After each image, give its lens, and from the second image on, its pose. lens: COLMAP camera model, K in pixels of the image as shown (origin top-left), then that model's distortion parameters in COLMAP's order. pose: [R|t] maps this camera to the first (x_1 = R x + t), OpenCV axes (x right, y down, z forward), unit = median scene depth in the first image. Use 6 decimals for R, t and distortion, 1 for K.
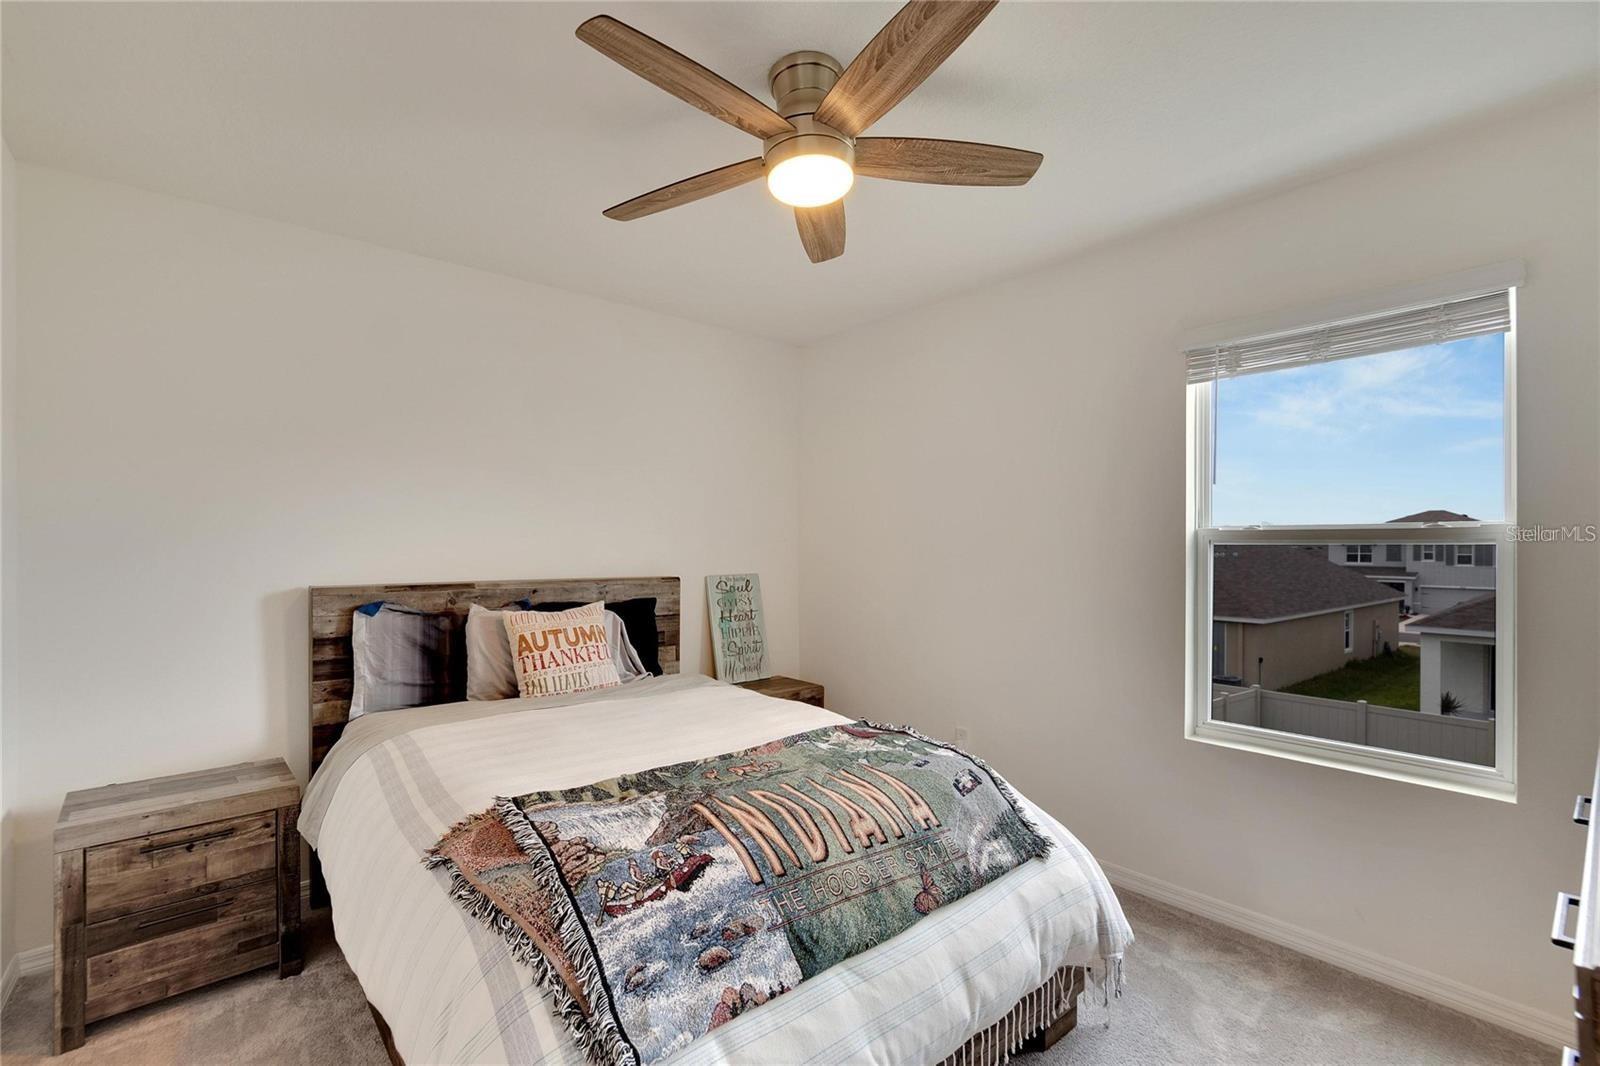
lens RADIAL K [[705.1, 0, 792.7], [0, 705.1, 532.7], [0, 0, 1]] dist [-0.001716, -0.000152]
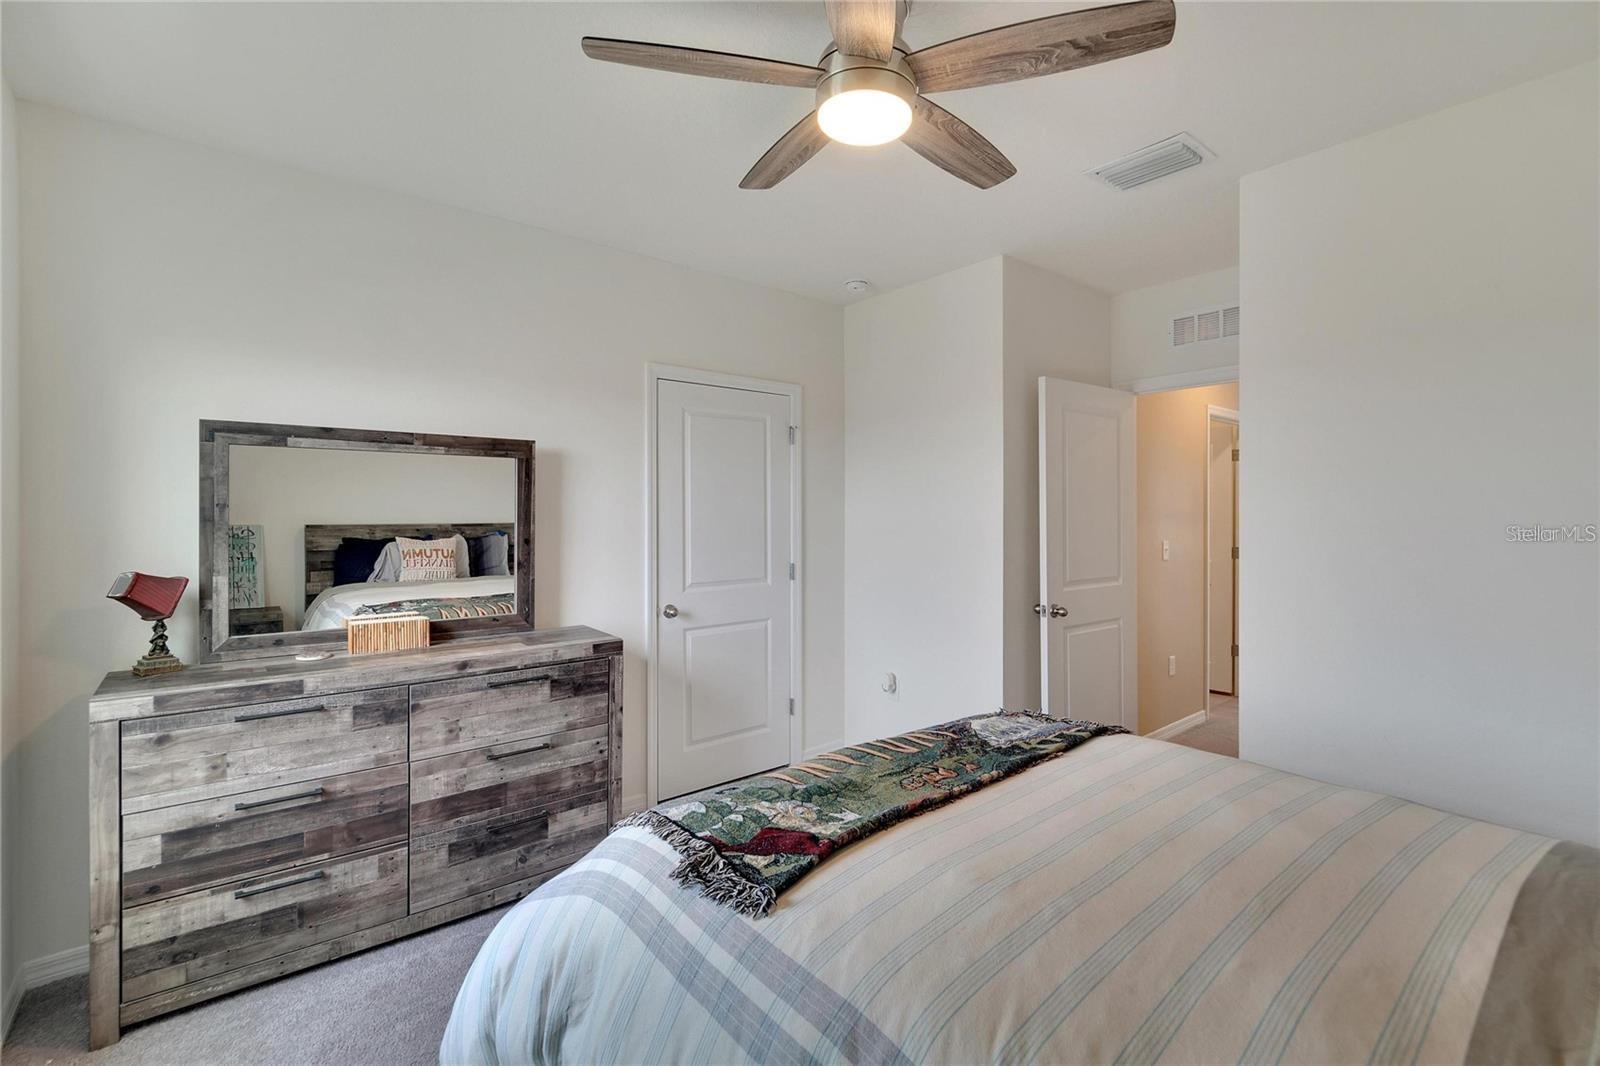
lens RADIAL K [[705.1, 0, 792.7], [0, 705.1, 532.7], [0, 0, 1]] dist [-0.001716, -0.000152]
pose [[-0.999592, -0.001207, 0.028534, 0.090987], [-0.000933, 0.999953, 0.009623, 0.027379], [-0.028544, 0.009592, -0.999547, 1.907256]]
